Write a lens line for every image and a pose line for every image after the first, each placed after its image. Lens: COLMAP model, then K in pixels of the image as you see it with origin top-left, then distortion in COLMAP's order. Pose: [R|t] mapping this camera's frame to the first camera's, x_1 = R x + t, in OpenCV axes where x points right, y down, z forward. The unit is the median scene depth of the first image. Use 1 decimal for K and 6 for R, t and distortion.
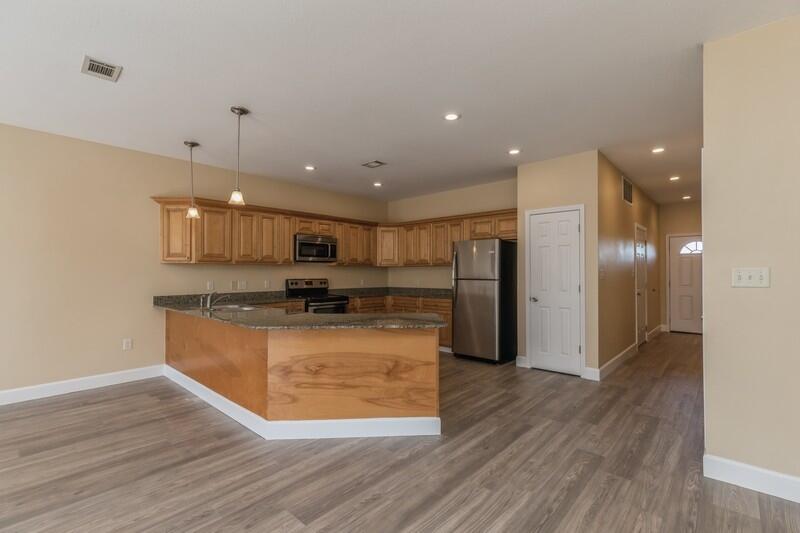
lens RADIAL K [[363.3, 0, 404.7], [0, 363.3, 269.8], [0, 0, 1]] dist [0.003590, -0.000184]
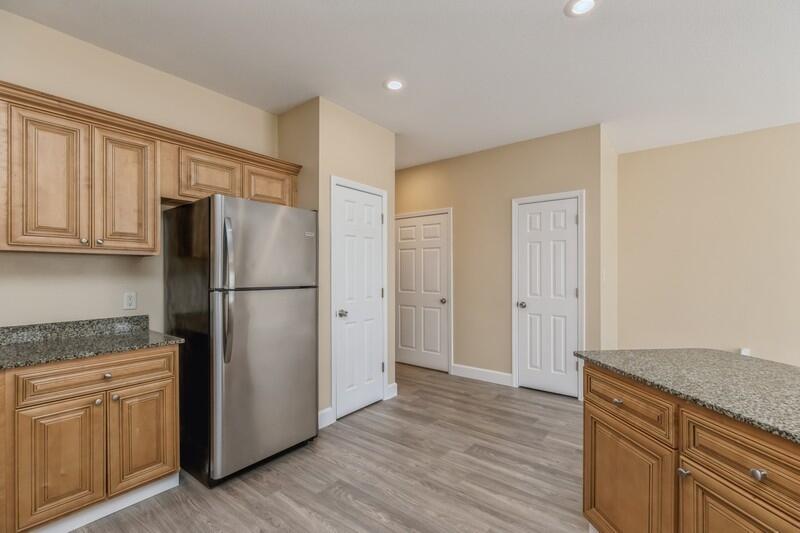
lens RADIAL K [[355.2, 0, 403.5], [0, 355.2, 271.4], [0, 0, 1]] dist [0.004453, -0.000260]
pose [[-0.072713, 0.004038, 0.997345, -0.286678], [-0.005492, 0.999975, -0.004449, 0.005753], [-0.997338, -0.005801, -0.072689, 0.908912]]
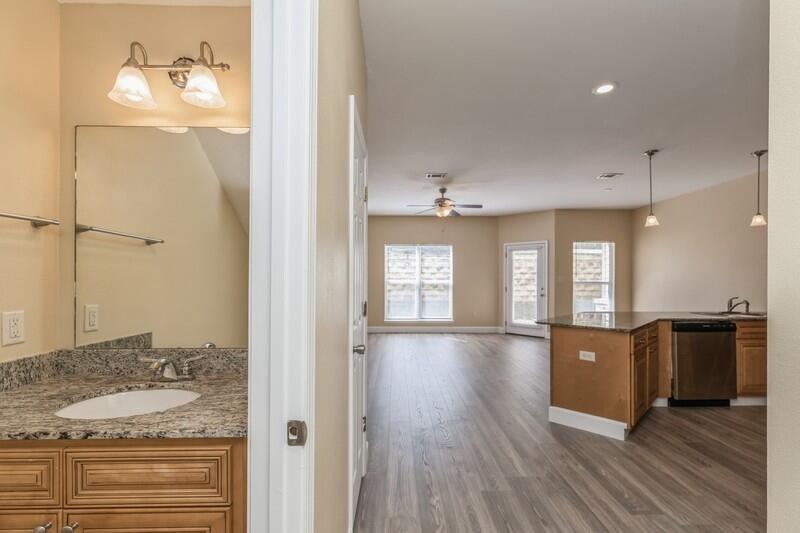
lens RADIAL K [[360.8, 0, 401.5], [0, 360.8, 280.4], [0, 0, 1]] dist [0.003780, -0.000790]
pose [[-0.733126, 0.005500, -0.680071, 0.699429], [0.005790, 0.999982, 0.001846, 0.004449], [0.680068, -0.002584, -0.733144, 0.879389]]
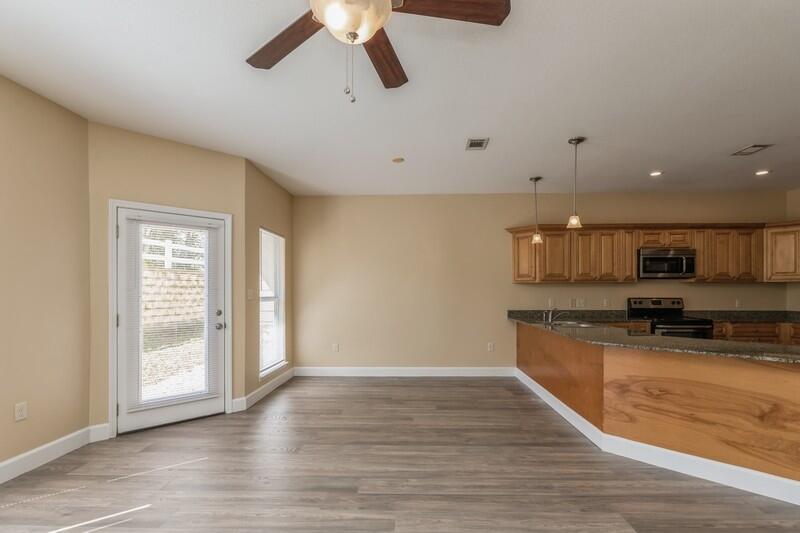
lens RADIAL K [[377.3, 0, 405.1], [0, 377.3, 291.1], [0, 0, 1]] dist [-0.005230, -0.000455]
pose [[0.650800, 0.000136, -0.759249, 0.040800], [0.006552, 0.999962, 0.005796, -0.001068], [0.759221, -0.008747, 0.650774, -0.074474]]
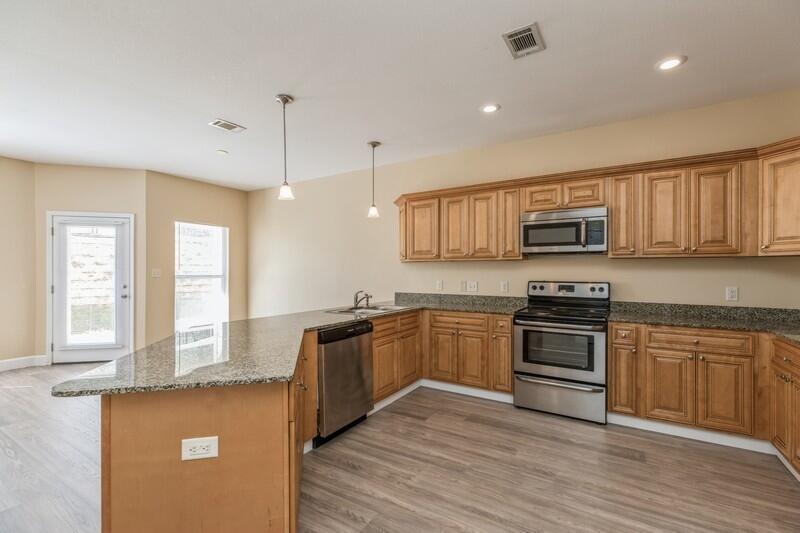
lens RADIAL K [[355.2, 0, 403.5], [0, 355.2, 271.4], [0, 0, 1]] dist [0.004453, -0.000260]
pose [[0.185098, 0.002085, -0.982718, 0.337583], [0.005779, 0.999978, 0.003210, 0.005272], [0.982703, -0.006274, 0.185082, 0.743631]]
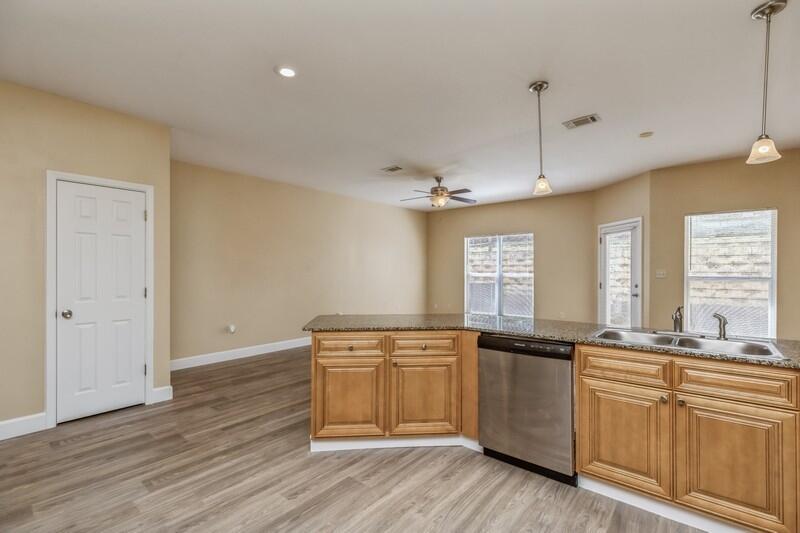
lens RADIAL K [[355.2, 0, 403.5], [0, 355.2, 271.4], [0, 0, 1]] dist [0.004453, -0.000260]
pose [[-0.999300, 0.001560, -0.037376, -0.062247], [0.001828, 0.999973, -0.007116, 0.009316], [0.037364, -0.007179, -0.999276, 1.211376]]
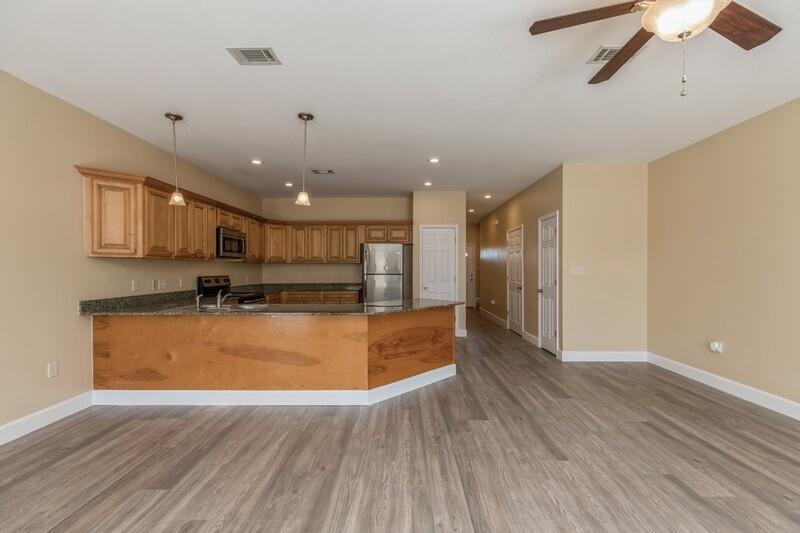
lens RADIAL K [[355.2, 0, 403.5], [0, 355.2, 271.4], [0, 0, 1]] dist [0.004453, -0.000260]
pose [[0.746830, -0.004422, 0.665000, -0.614695], [-0.004611, 0.999919, 0.011827, 0.000756], [-0.664999, -0.011899, 0.746749, 0.019658]]
